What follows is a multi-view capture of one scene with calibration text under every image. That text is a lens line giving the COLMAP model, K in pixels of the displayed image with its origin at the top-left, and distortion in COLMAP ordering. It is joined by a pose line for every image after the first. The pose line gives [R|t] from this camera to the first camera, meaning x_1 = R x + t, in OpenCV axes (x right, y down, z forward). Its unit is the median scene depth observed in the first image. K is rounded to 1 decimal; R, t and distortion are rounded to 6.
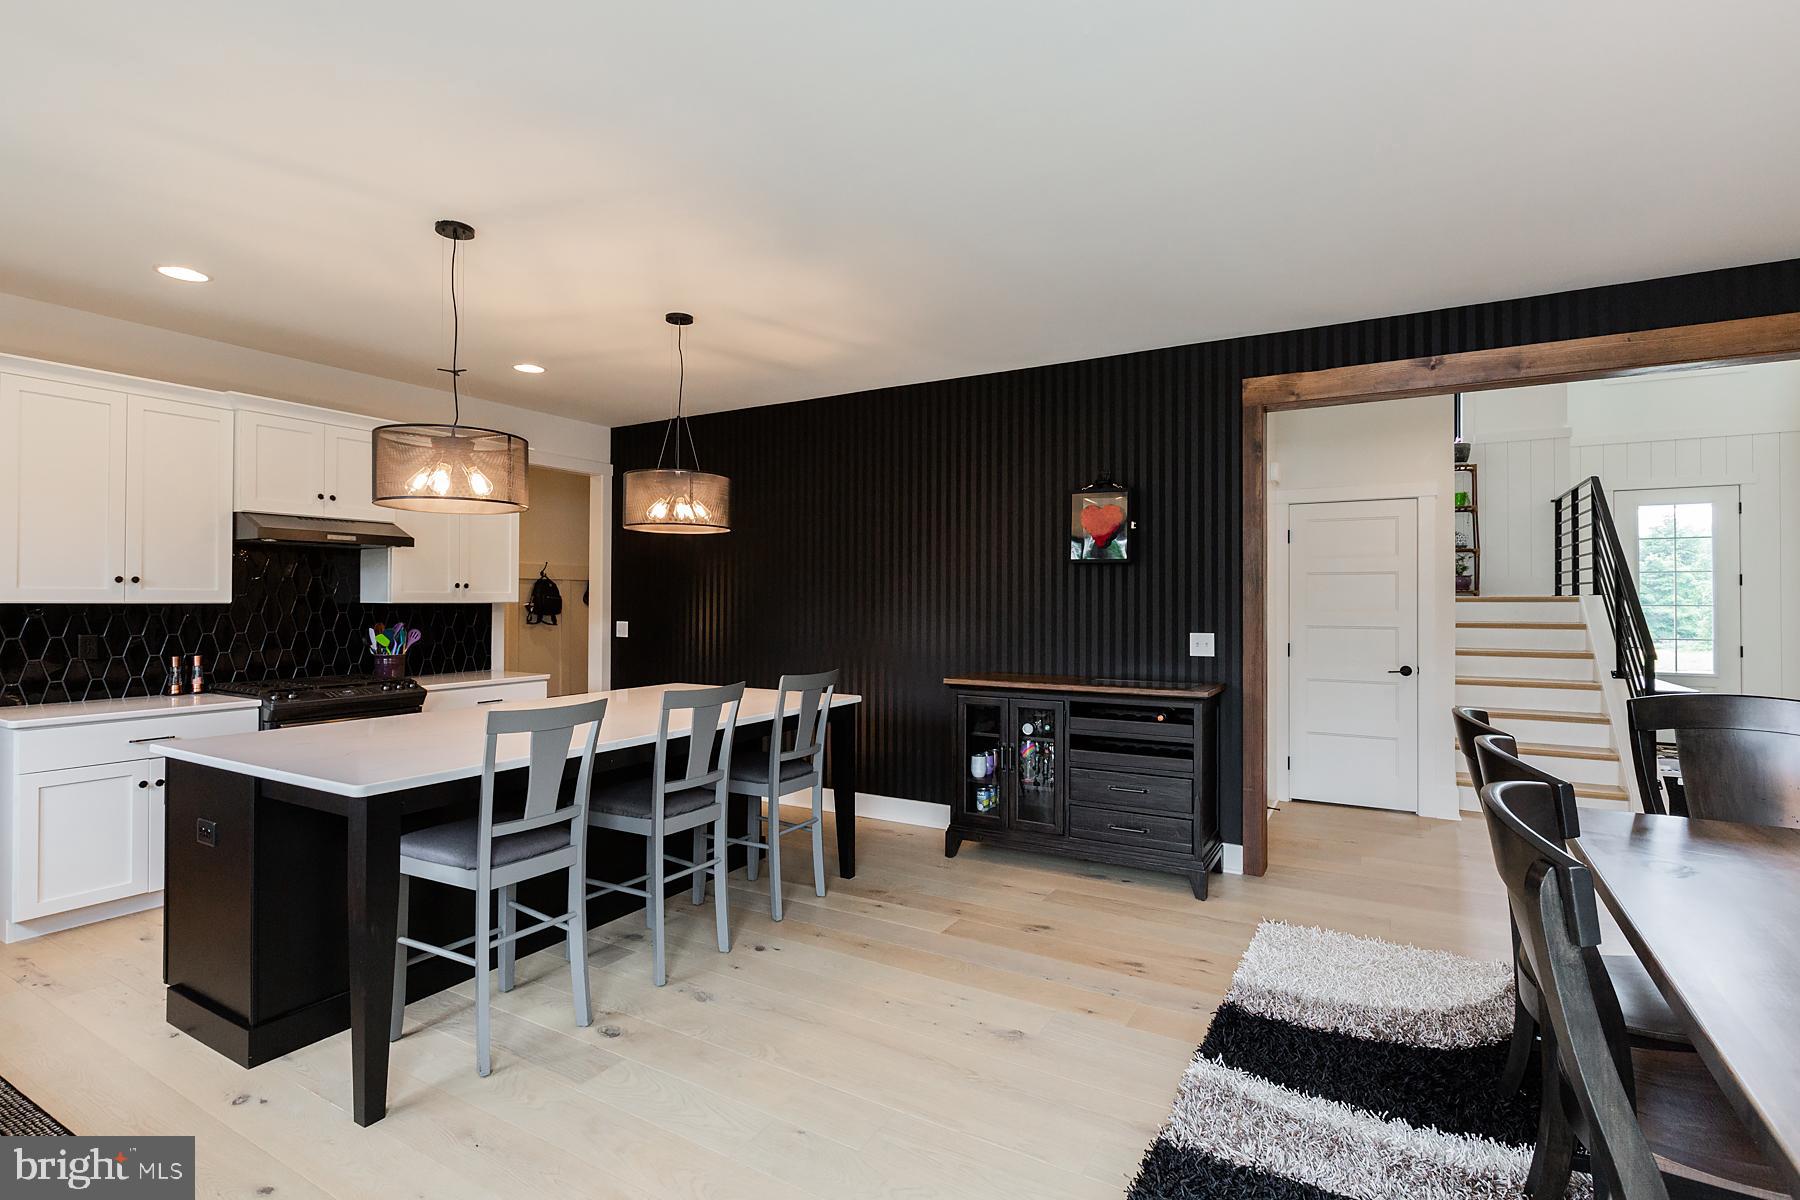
lens RADIAL K [[877.7, 0, 930.4], [0, 877.7, 592.9], [0, 0, 1]] dist [-0.004310, -0.002252]
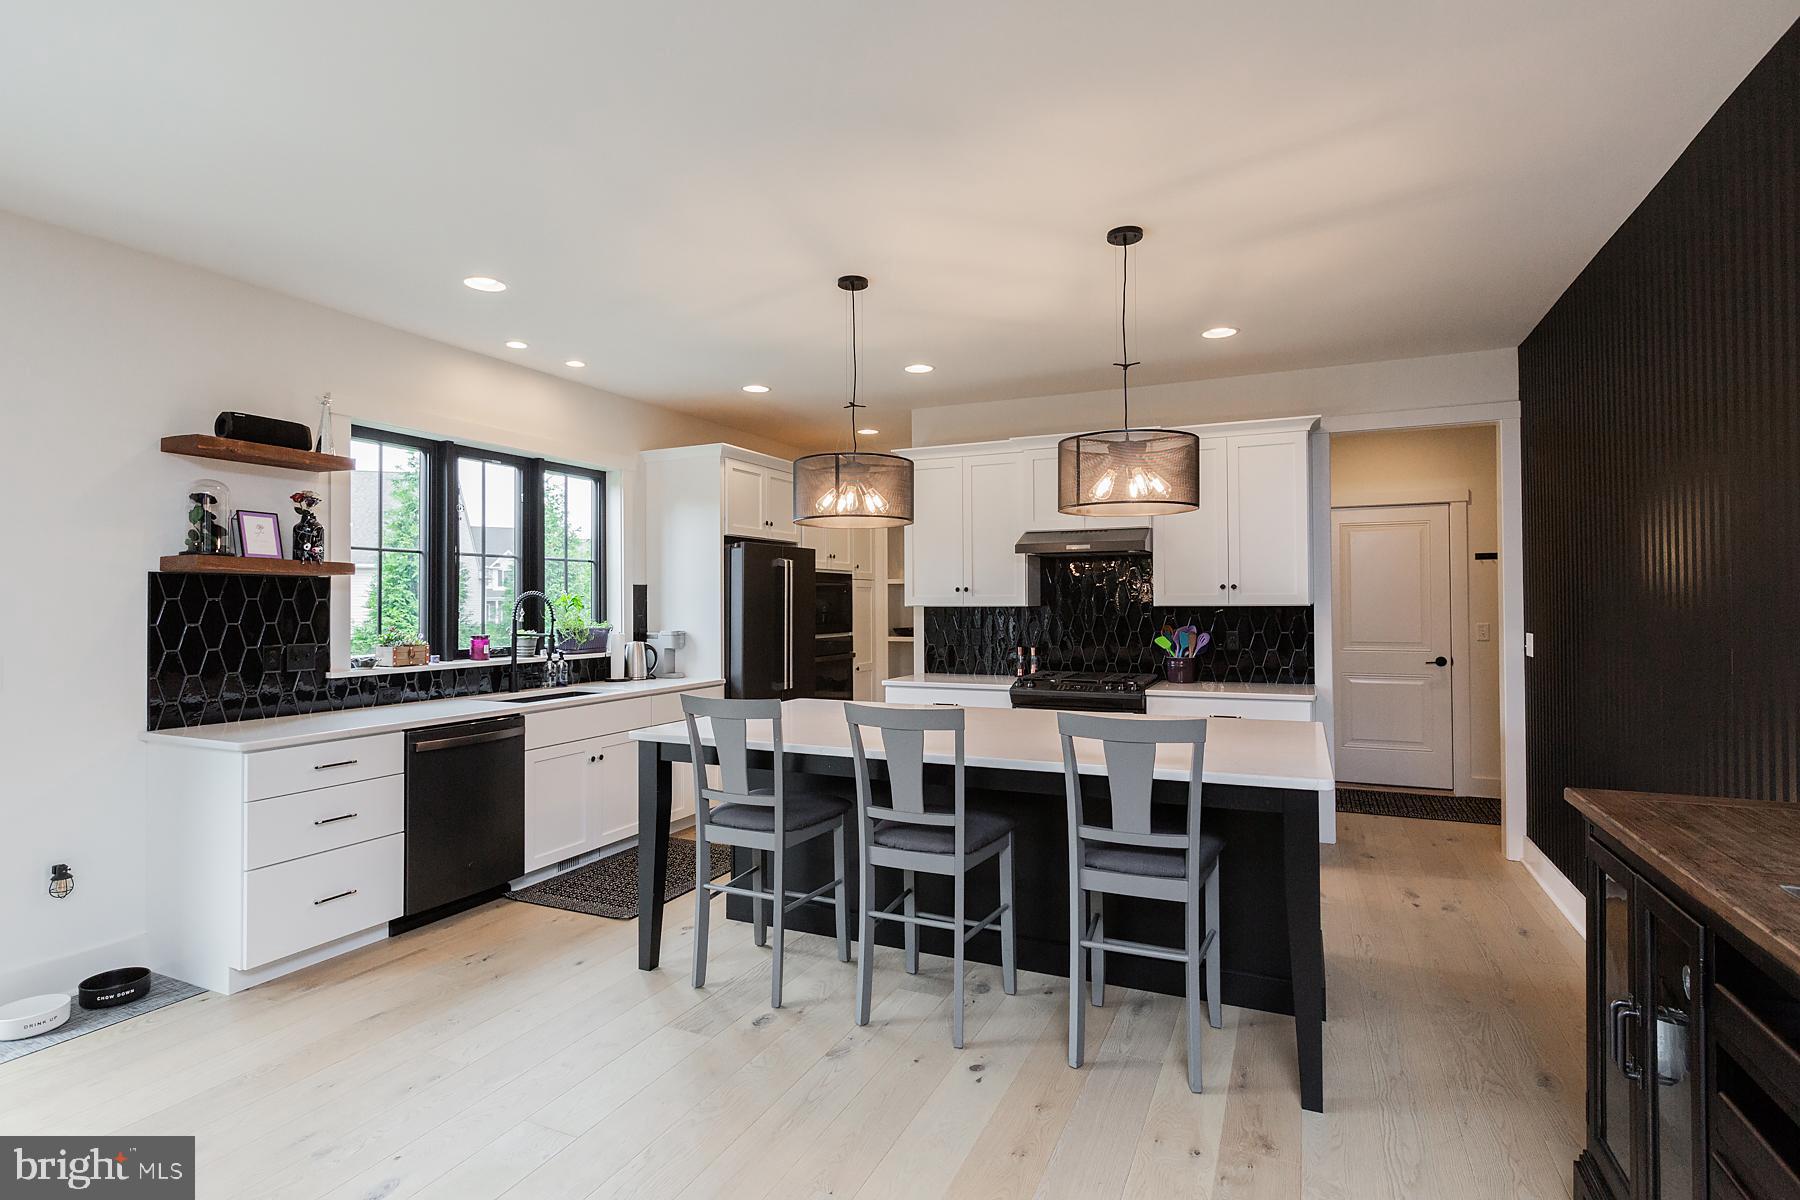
lens RADIAL K [[864.6, 0, 896.2], [0, 864.6, 596.8], [0, 0, 1]] dist [-0.005528, -0.000545]
pose [[0.073373, -0.010439, -0.997250, 0.424332], [0.010921, 0.999894, -0.009664, 0.007968], [0.997245, -0.010182, 0.073480, 0.690674]]
